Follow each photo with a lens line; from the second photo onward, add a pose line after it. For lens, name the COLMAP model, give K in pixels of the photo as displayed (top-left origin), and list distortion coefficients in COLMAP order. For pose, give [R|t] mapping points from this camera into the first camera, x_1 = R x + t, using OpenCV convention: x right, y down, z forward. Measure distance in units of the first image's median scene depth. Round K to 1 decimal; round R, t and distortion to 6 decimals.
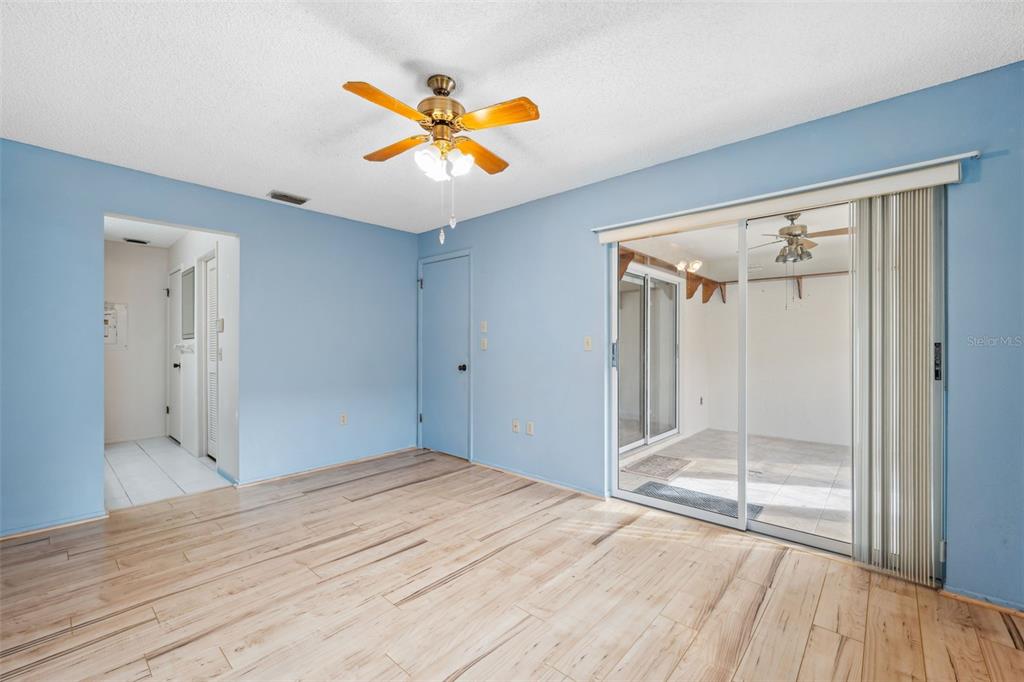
lens RADIAL K [[419.7, 0, 512.0], [0, 419.7, 340.8], [0, 0, 1]] dist [-0.005854, 0.000989]
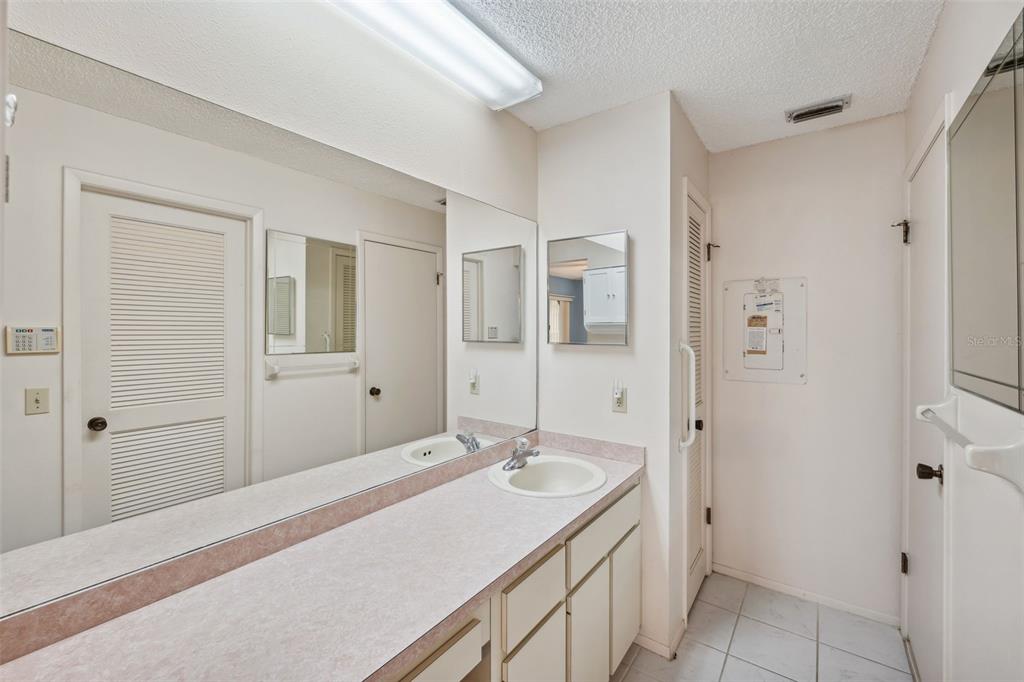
lens RADIAL K [[419.7, 0, 511.8], [0, 419.7, 336.1], [0, 0, 1]] dist [-0.005854, 0.000989]
pose [[0.092311, -0.000117, -0.995730, -0.525921], [0.001910, 0.999998, 0.000060, -0.028689], [0.995728, -0.001908, 0.092311, 0.666234]]
